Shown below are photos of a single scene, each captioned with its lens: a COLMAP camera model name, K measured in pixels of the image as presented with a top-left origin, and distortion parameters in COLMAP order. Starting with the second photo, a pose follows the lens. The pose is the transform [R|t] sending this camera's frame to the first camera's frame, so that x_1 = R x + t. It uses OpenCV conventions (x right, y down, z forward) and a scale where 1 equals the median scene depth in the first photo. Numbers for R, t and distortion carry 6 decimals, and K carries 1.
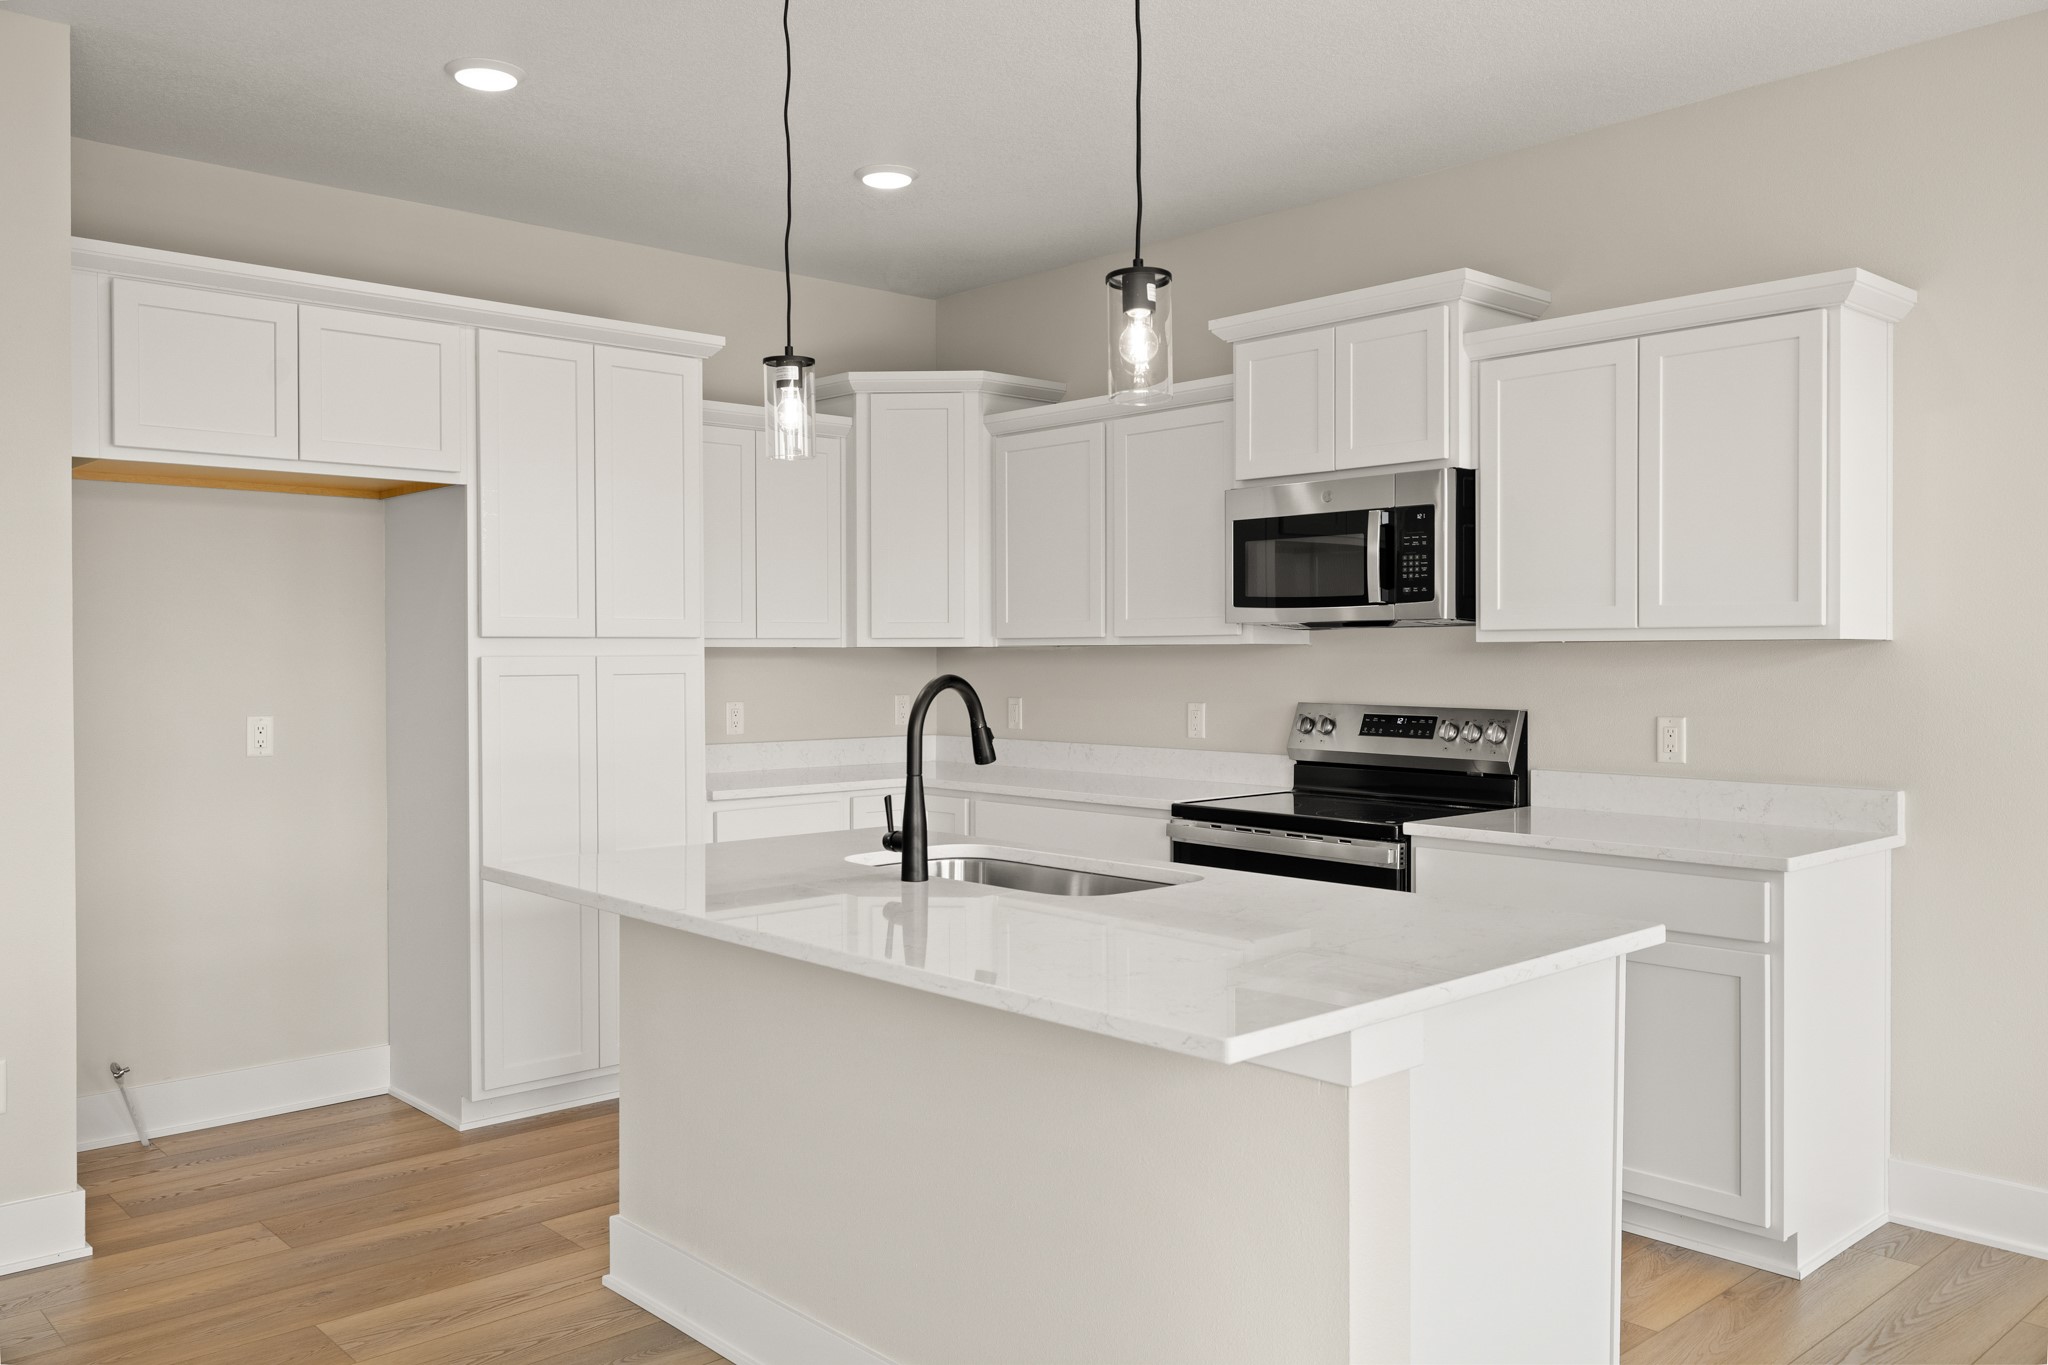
lens RADIAL K [[1567.5, 0, 1016.0], [0, 1567.5, 669.2], [0, 0, 1]] dist [0.002713, 0.002361]
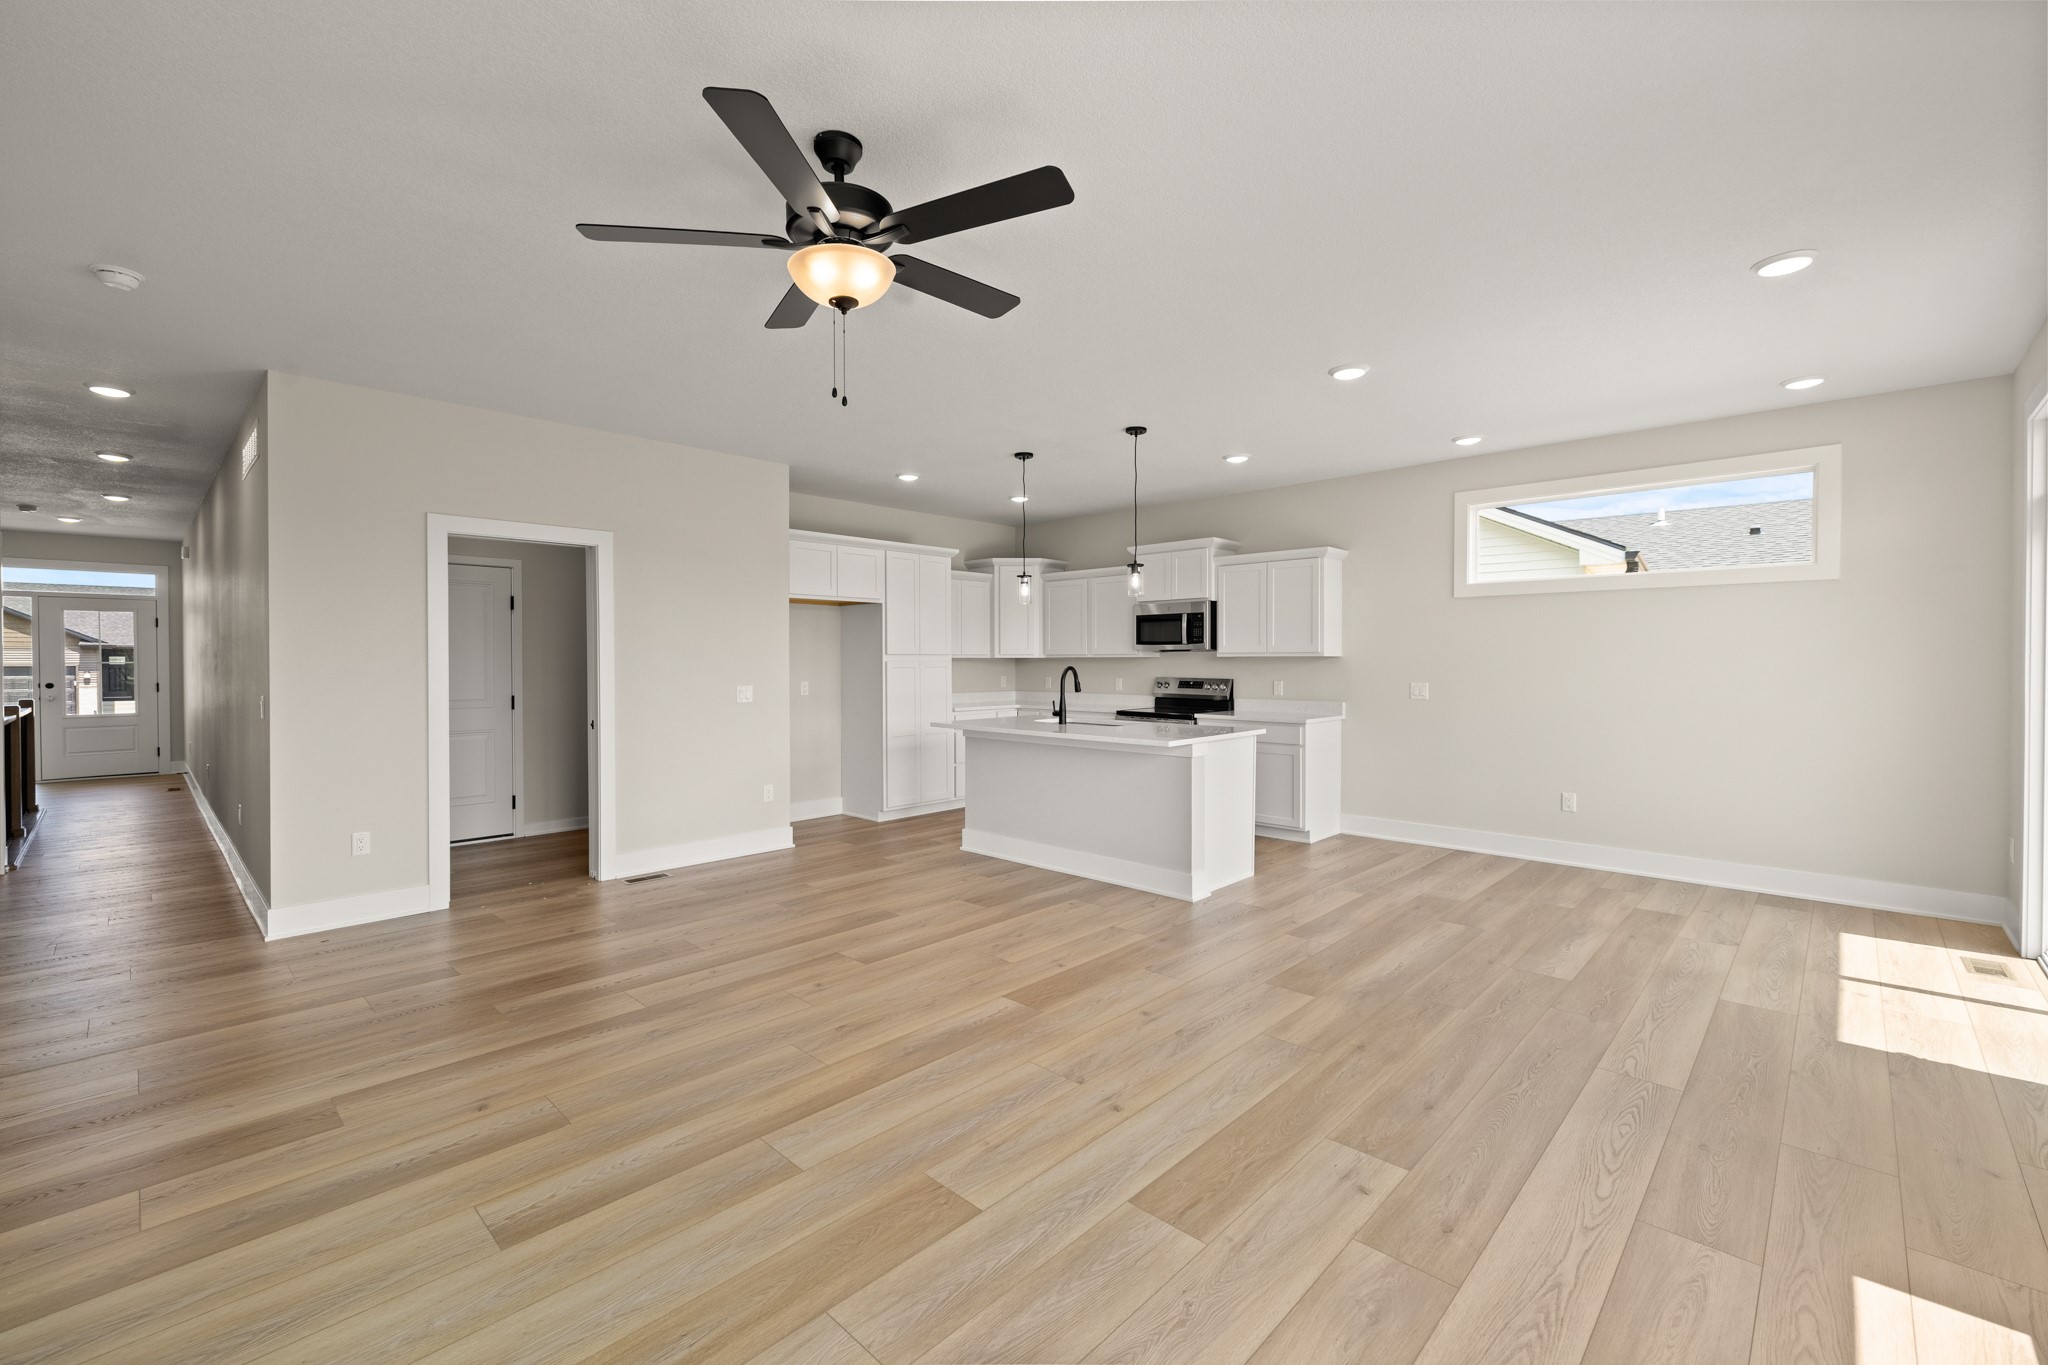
lens RADIAL K [[846.2, 0, 1023.2], [0, 846.2, 669.9], [0, 0, 1]] dist [0.000072, -0.000034]
pose [[0.997615, 0.000081, 0.069021, -0.201138], [-0.000260, 0.999997, 0.002592, 0.004479], [-0.069020, -0.002603, 0.997612, -0.633616]]
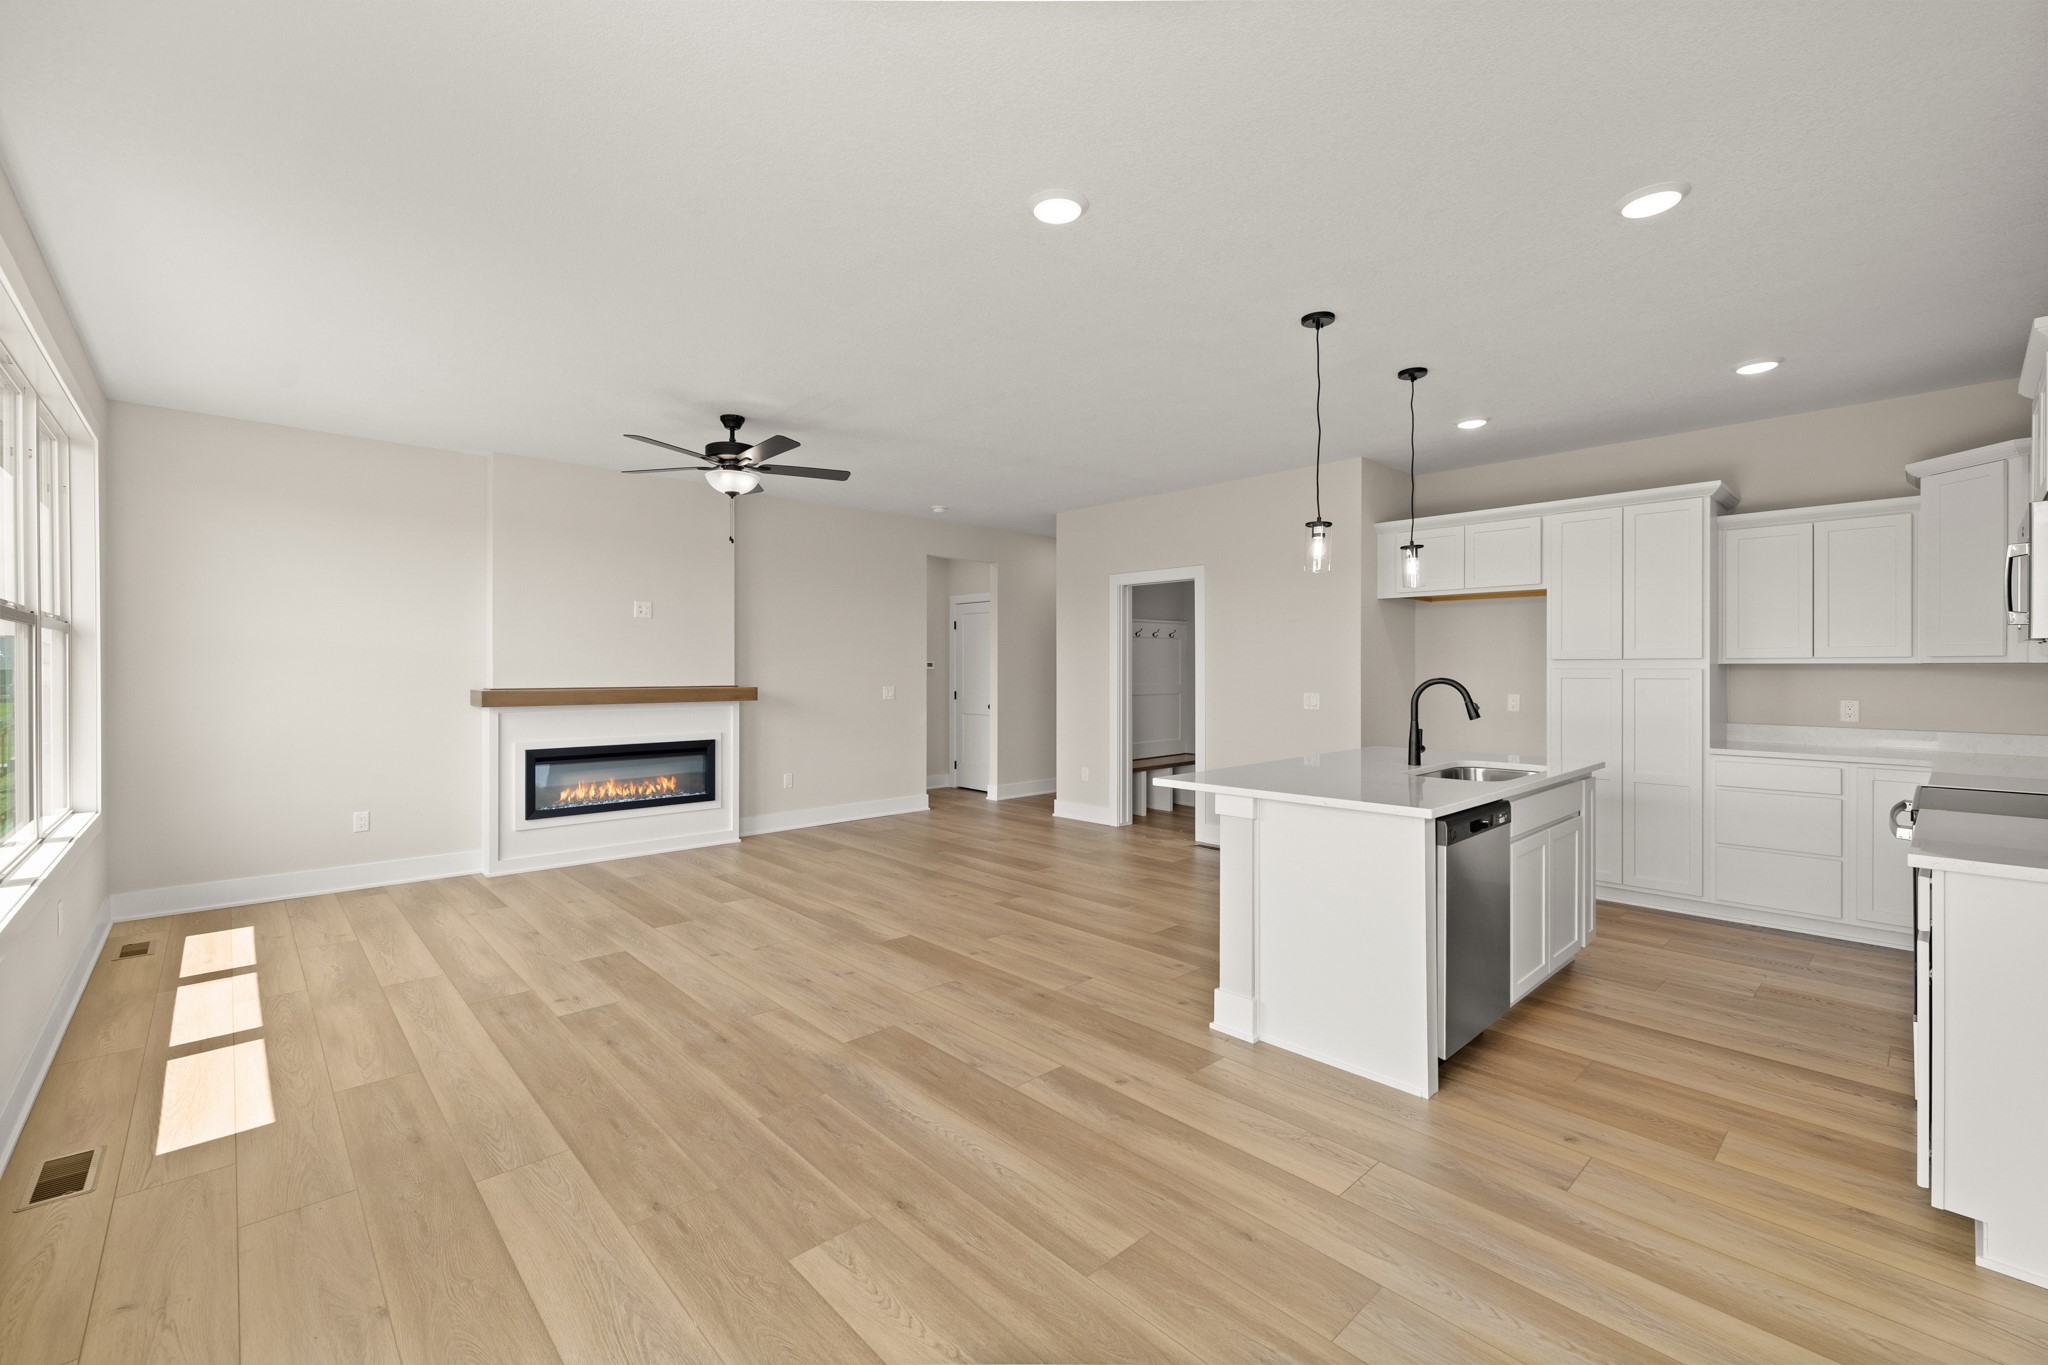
lens RADIAL K [[874.6, 0, 1024.0], [0, 874.6, 682.5], [0, 0, 1]] dist [0.000486, 0.000050]
pose [[0.008598, 0.018661, -0.999789, 0.860844], [-0.009152, 0.999785, 0.018582, -0.004963], [0.999921, 0.008990, 0.008767, 0.282571]]
